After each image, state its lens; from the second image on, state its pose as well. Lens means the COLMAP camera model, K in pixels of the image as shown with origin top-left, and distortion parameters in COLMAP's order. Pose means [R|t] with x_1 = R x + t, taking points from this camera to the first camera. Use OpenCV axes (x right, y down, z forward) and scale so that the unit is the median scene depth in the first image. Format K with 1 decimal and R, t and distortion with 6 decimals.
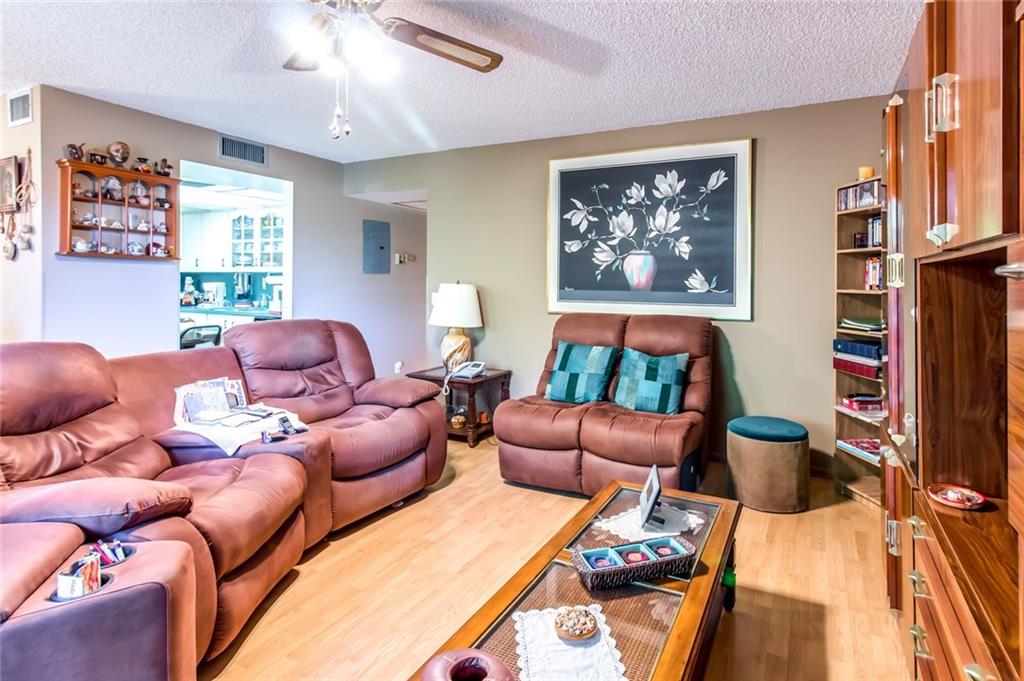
lens RADIAL K [[509.1, 0, 512.7], [0, 509.1, 280.4], [0, 0, 1]] dist [0.017463, 0.000710]
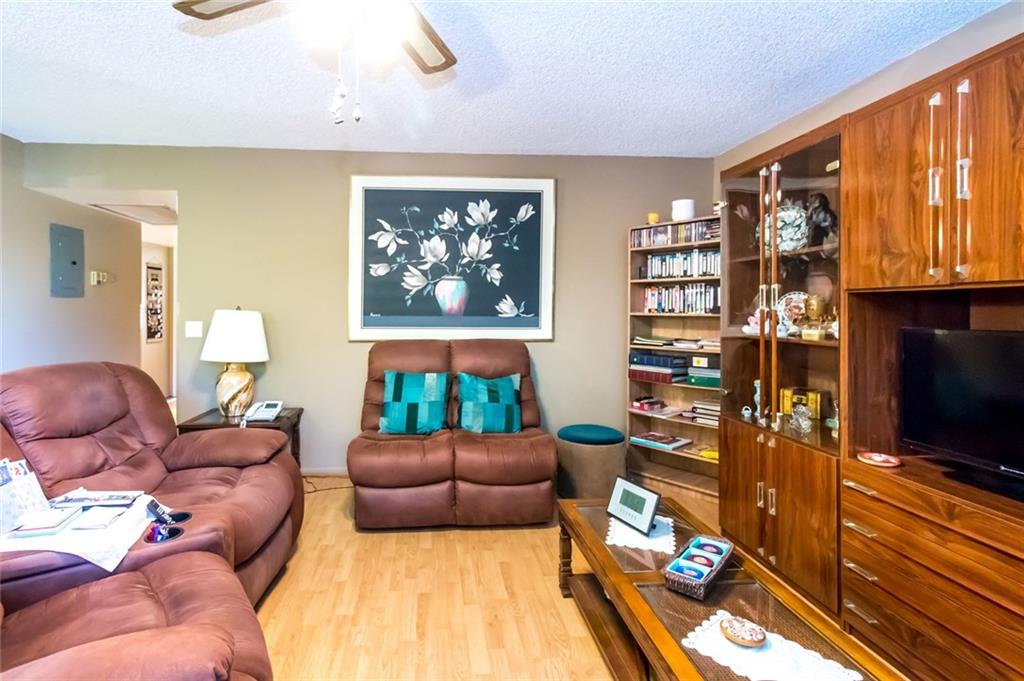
lens RADIAL K [[519.8, 0, 464.5], [0, 519.8, 311.0], [0, 0, 1]] dist [0.016517, -0.000383]
pose [[0.873693, -0.008721, 0.486400, -0.244984], [0.003421, 0.999925, 0.011783, -0.001337], [-0.486467, -0.008631, 0.873657, 0.093048]]
